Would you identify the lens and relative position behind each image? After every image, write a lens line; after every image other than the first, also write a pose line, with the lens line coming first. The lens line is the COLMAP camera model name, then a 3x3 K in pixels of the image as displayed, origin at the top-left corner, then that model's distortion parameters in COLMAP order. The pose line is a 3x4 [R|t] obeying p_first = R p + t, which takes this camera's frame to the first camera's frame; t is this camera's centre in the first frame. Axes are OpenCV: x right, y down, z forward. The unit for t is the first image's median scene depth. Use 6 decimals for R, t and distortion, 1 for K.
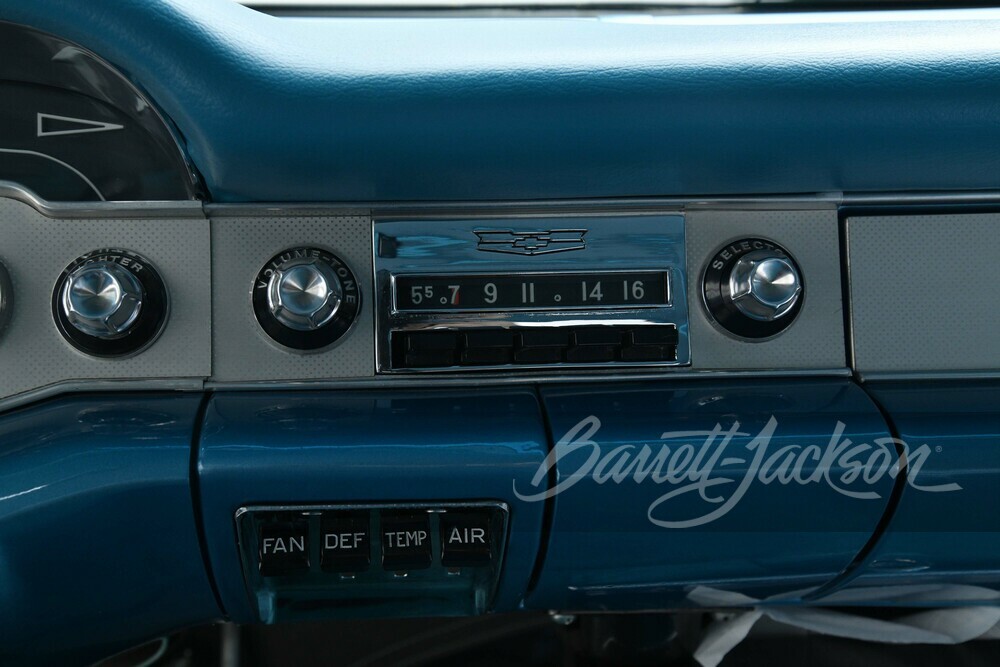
lens RADIAL K [[1461.4, 0, 495.8], [0, 1461.4, 329.1], [0, 0, 1]] dist [0.176954, 0.000000]
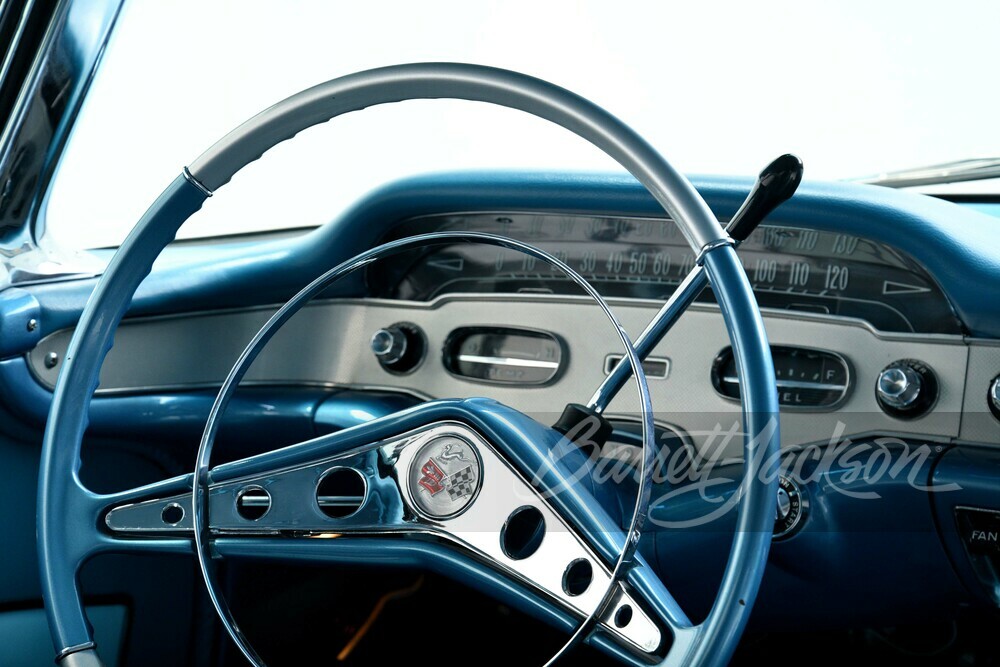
lens RADIAL K [[2434.2, 0, 514.9], [0, 2434.2, 305.5], [0, 0, 1]] dist [0.631614, 0.000000]
pose [[0.842910, 0.059756, -0.534726, 0.920091], [-0.109639, 0.992038, -0.061968, 0.117099], [0.526765, 0.110860, 0.842750, -1.749691]]
